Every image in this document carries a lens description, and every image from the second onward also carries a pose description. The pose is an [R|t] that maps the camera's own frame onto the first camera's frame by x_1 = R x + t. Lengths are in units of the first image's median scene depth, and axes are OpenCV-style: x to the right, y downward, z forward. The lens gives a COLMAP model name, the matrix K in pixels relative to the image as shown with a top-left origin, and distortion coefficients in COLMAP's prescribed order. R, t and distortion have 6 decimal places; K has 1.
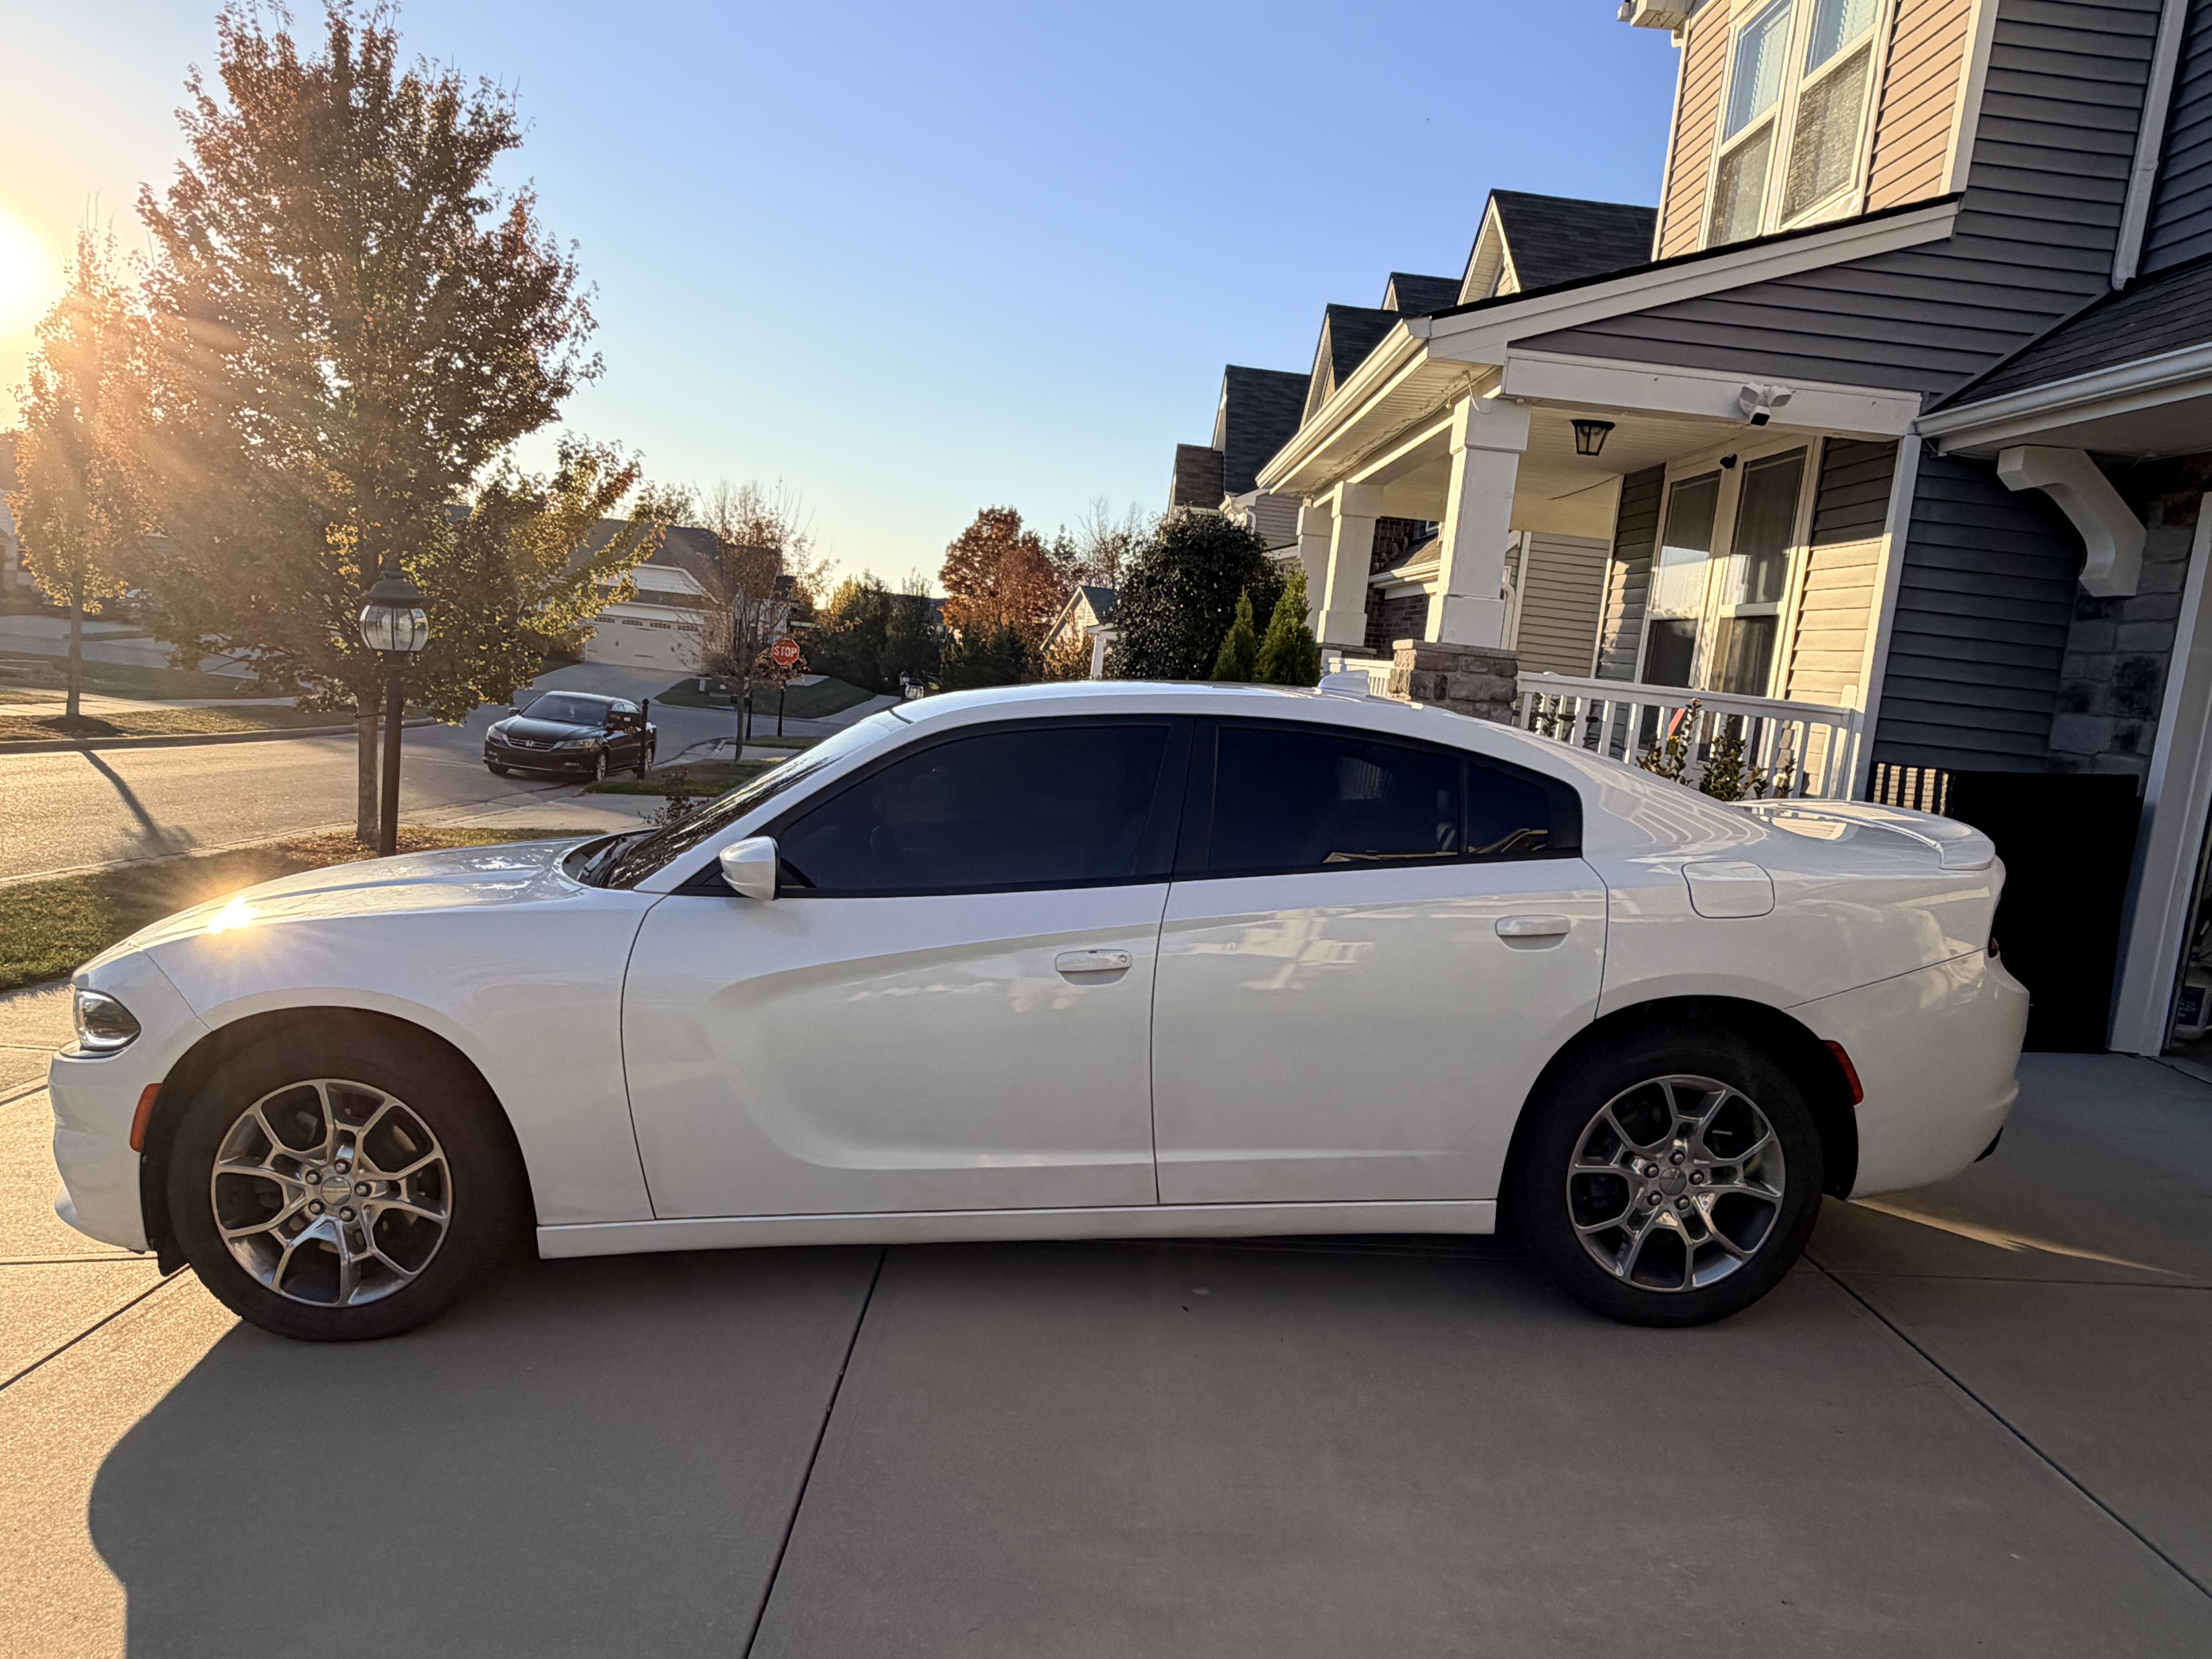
lens RADIAL K [[1481.7, 0, 1106.0], [0, 1481.7, 829.5], [0, 0, 1]] dist [0.002350, 0.002103]
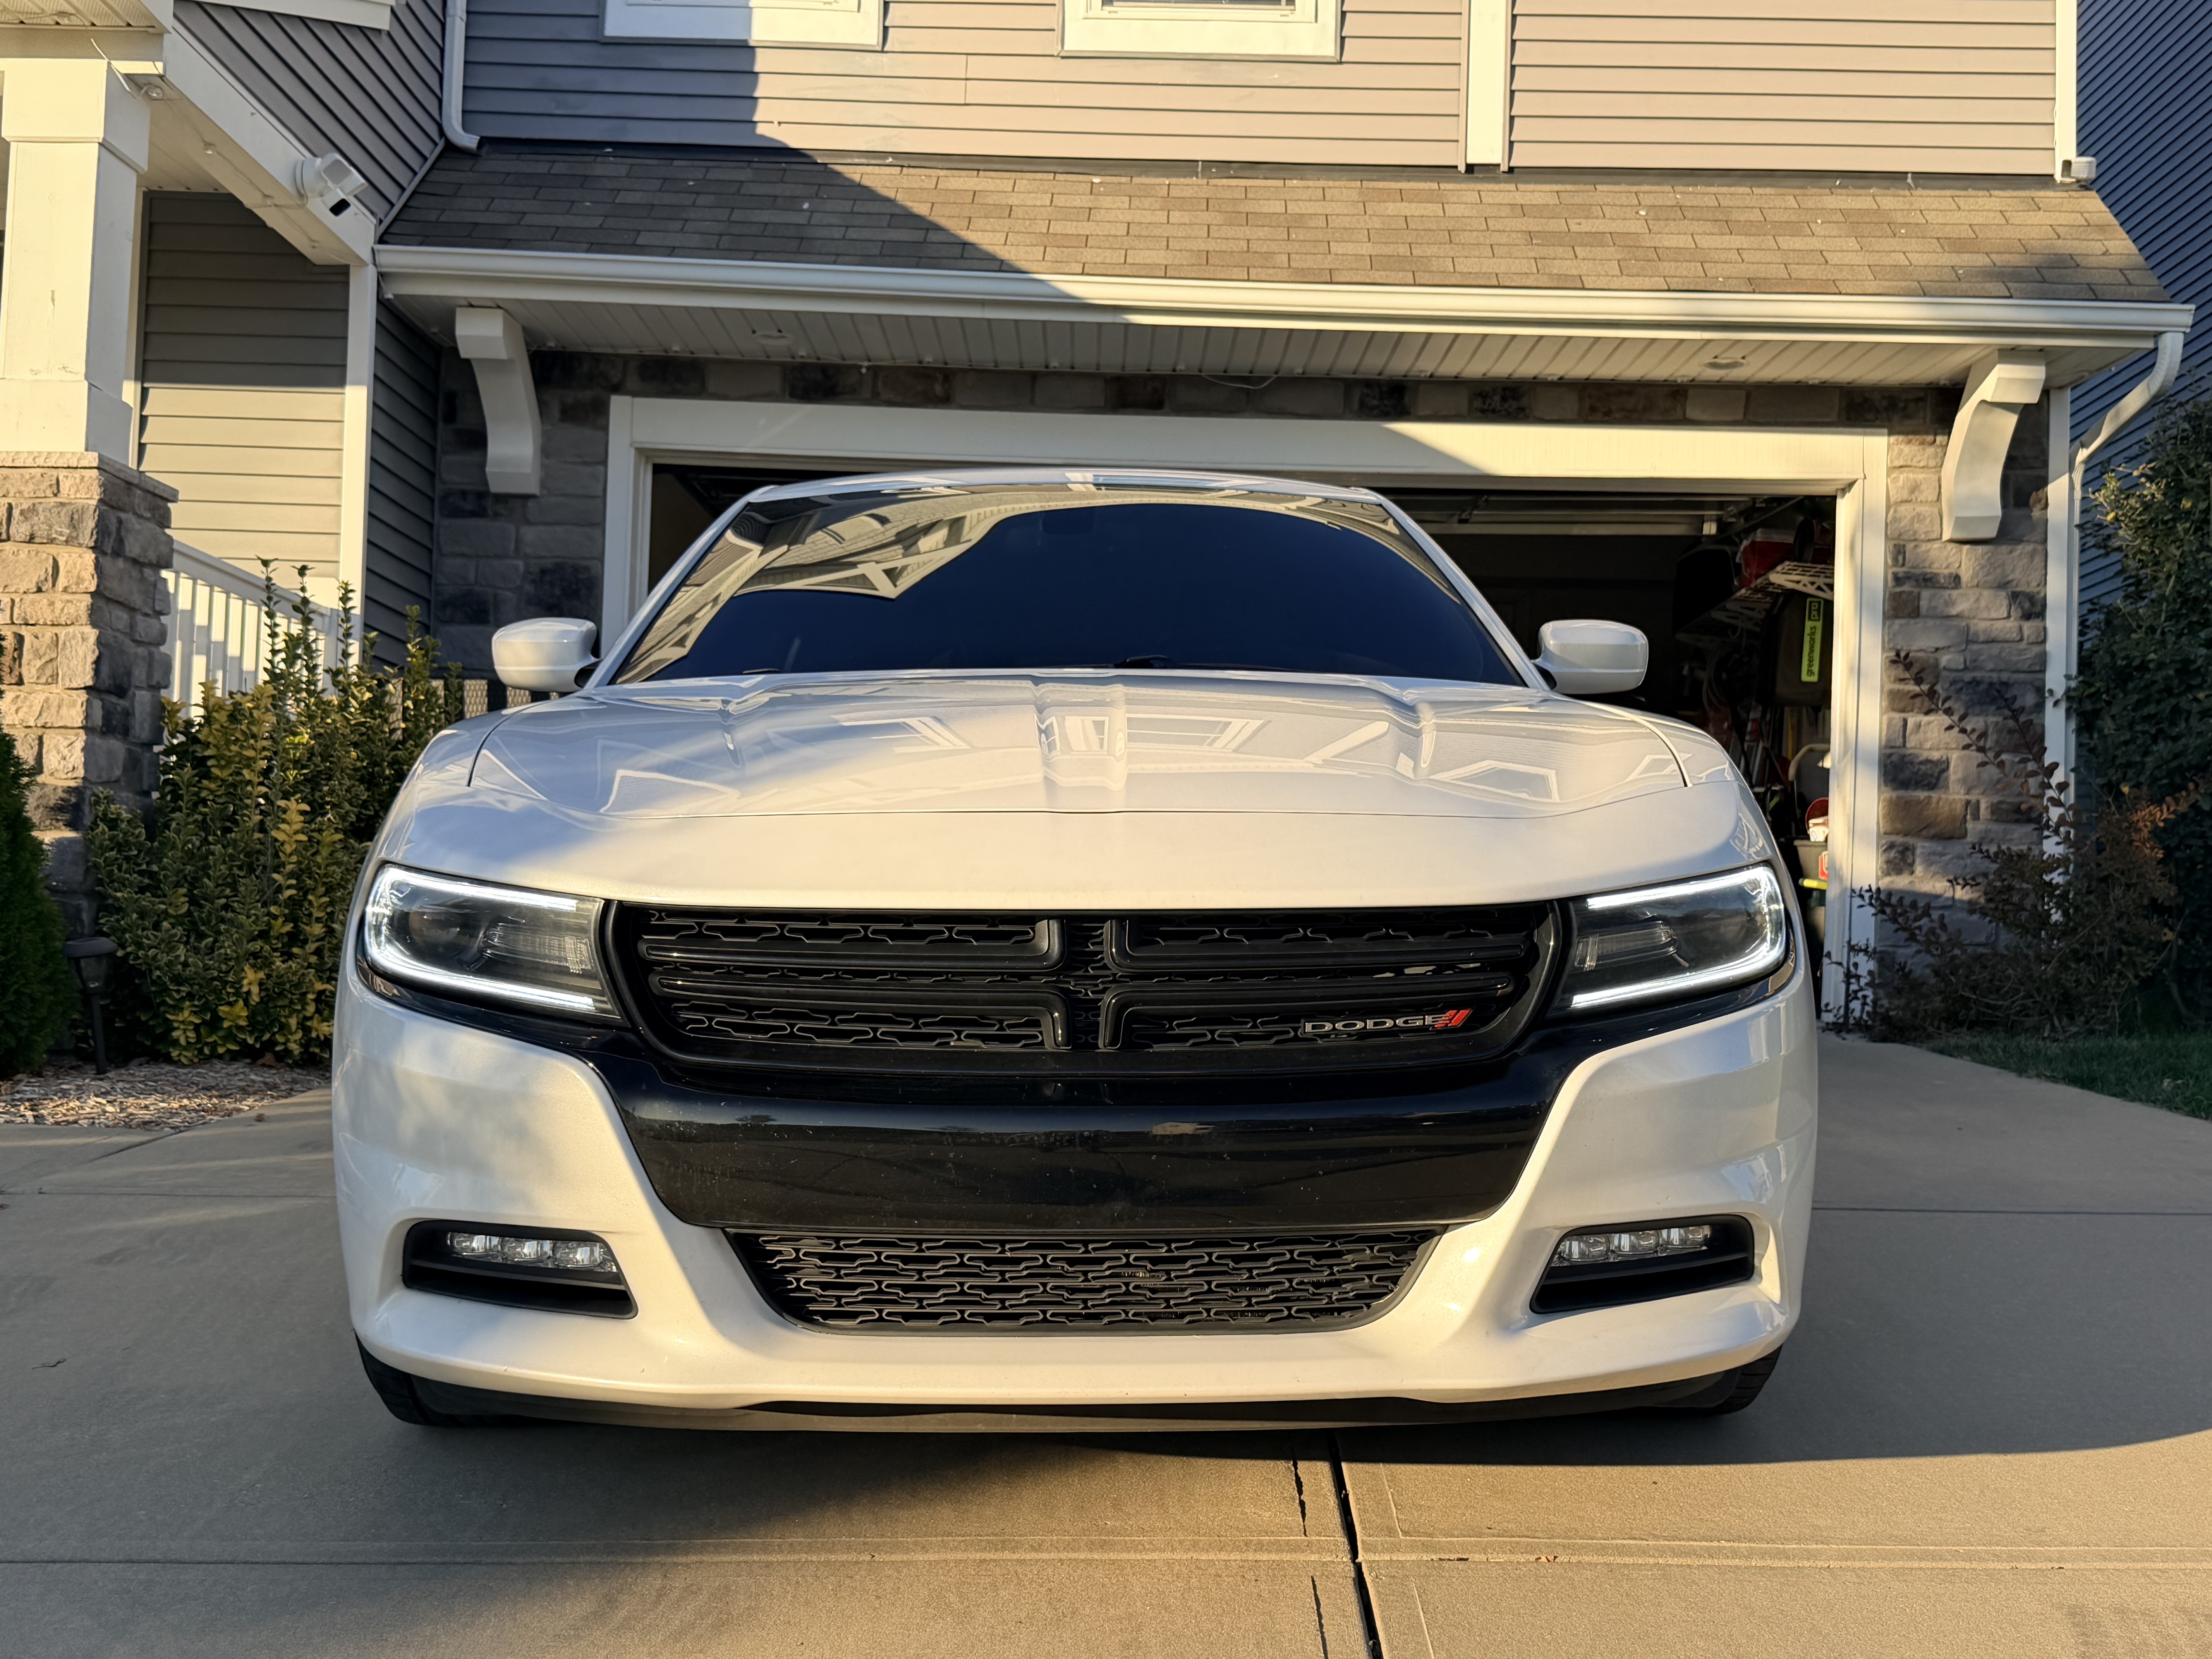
lens RADIAL K [[2404.2, 0, 1103.2], [0, 2404.2, 838.3], [0, 0, 1]] dist [0.235901, -0.599693]
pose [[0.023865, -0.046016, 0.998656, -0.789414], [0.097017, 0.994332, 0.043499, 0.020821], [-0.994997, 0.095848, 0.028194, 0.614418]]
